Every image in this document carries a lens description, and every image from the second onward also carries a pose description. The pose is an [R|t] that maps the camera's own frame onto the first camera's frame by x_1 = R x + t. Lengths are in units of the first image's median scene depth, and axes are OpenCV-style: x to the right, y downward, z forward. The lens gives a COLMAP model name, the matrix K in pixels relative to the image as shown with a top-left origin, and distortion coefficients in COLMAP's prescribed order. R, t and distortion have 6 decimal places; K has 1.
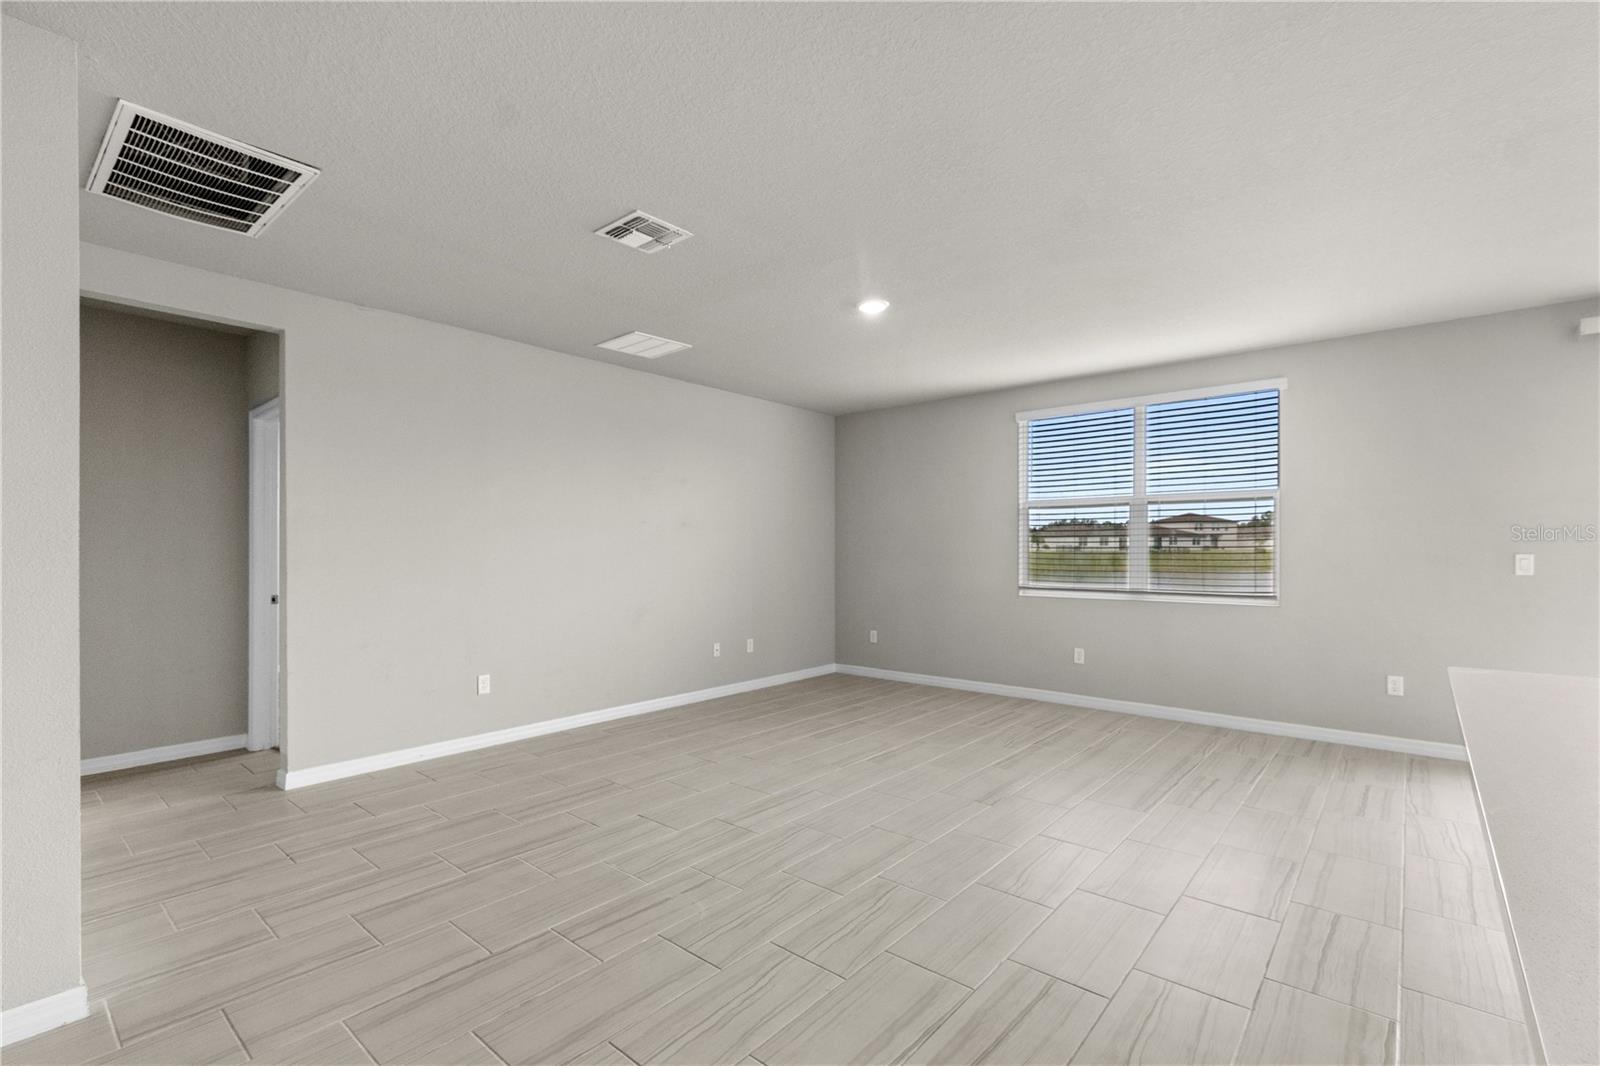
lens RADIAL K [[713.2, 0, 789.6], [0, 713.2, 558.3], [0, 0, 1]] dist [-0.000471, 0.000211]
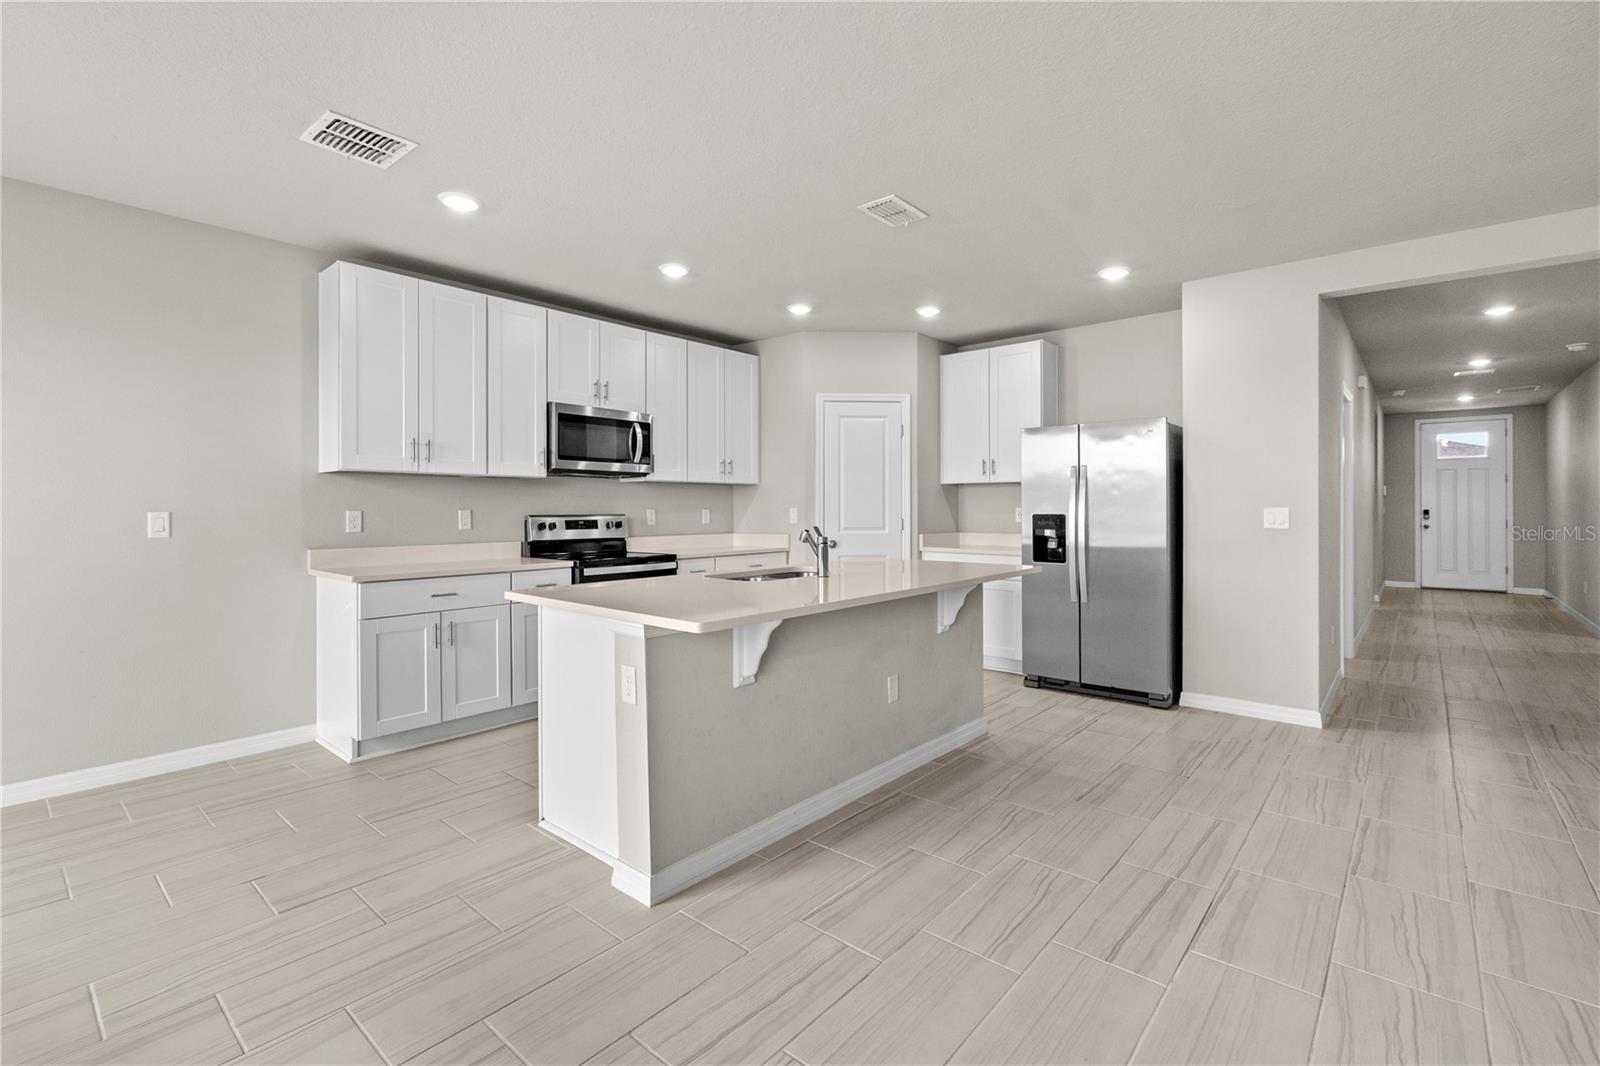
lens RADIAL K [[718.7, 0, 794.8], [0, 718.7, 507.1], [0, 0, 1]] dist [0.001213, -0.000458]
pose [[-0.999992, 0.002051, 0.003298, 0.356080], [0.002092, 0.999921, 0.012421, -0.008151], [-0.003273, 0.012427, -0.999917, 0.887262]]
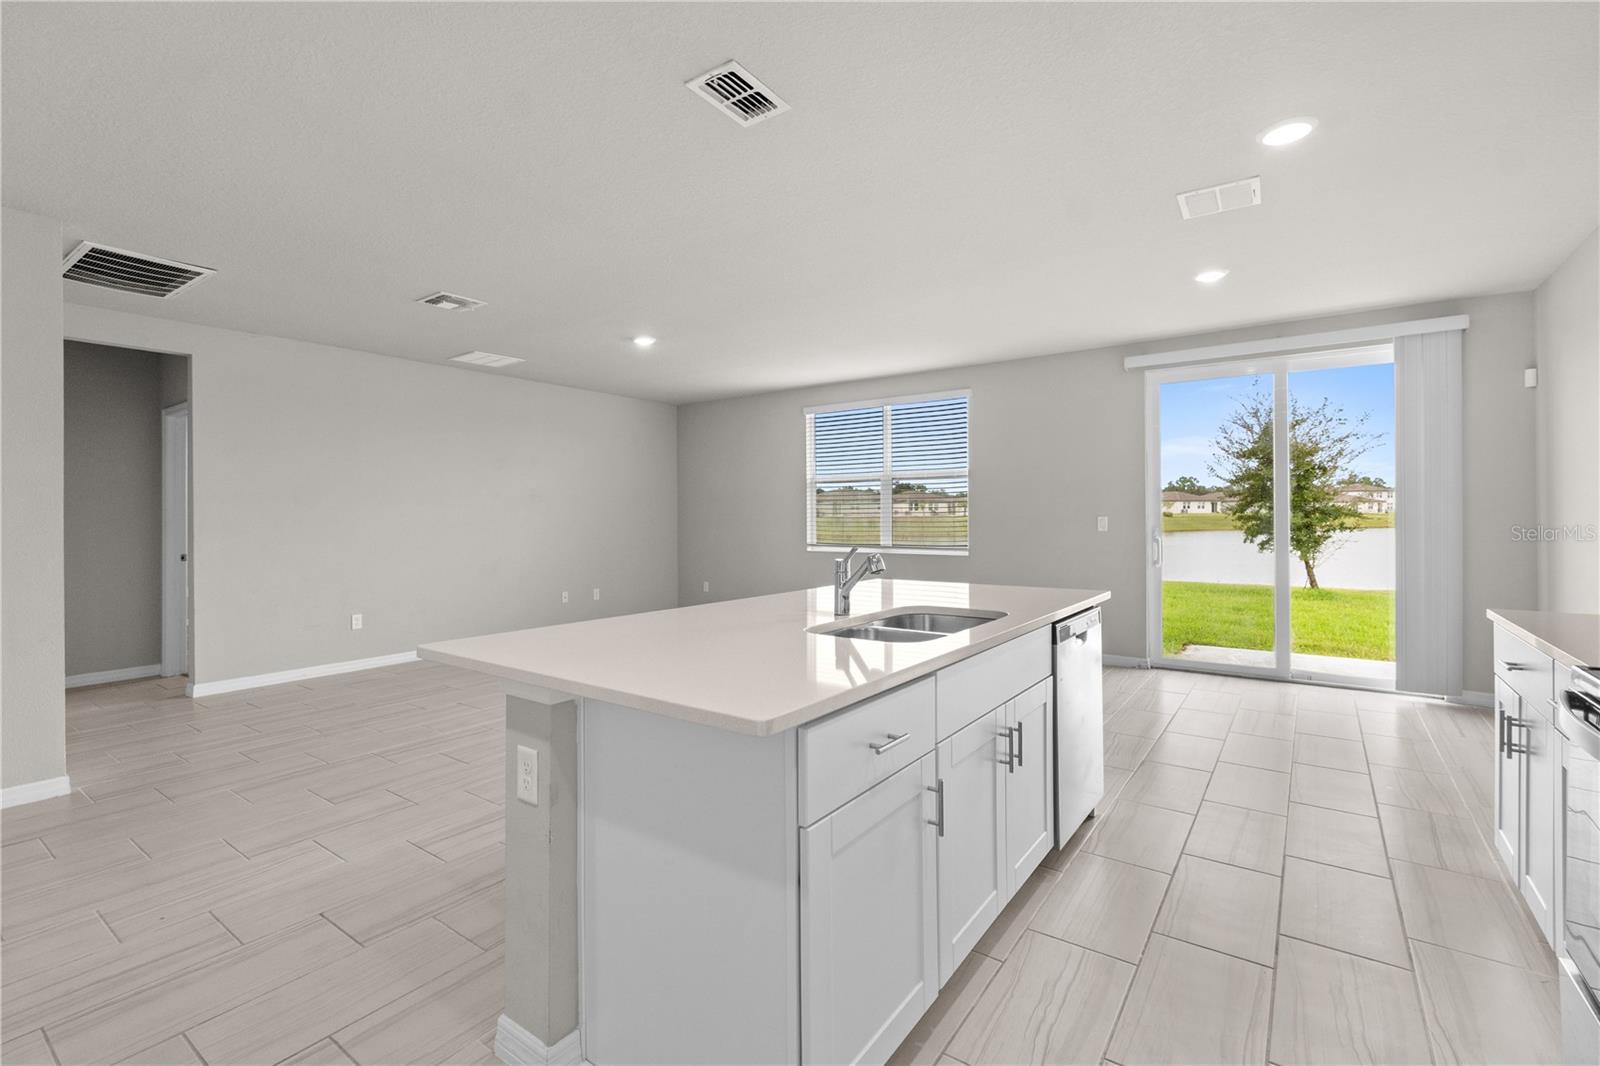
lens RADIAL K [[715.5, 0, 791.1], [0, 715.5, 520.8], [0, 0, 1]] dist [0.002573, -0.000717]
pose [[0.996664, -0.006087, 0.081388, 0.253079], [0.006455, 0.999970, -0.004258, 0.004397], [-0.081360, 0.004769, 0.996673, -0.361123]]
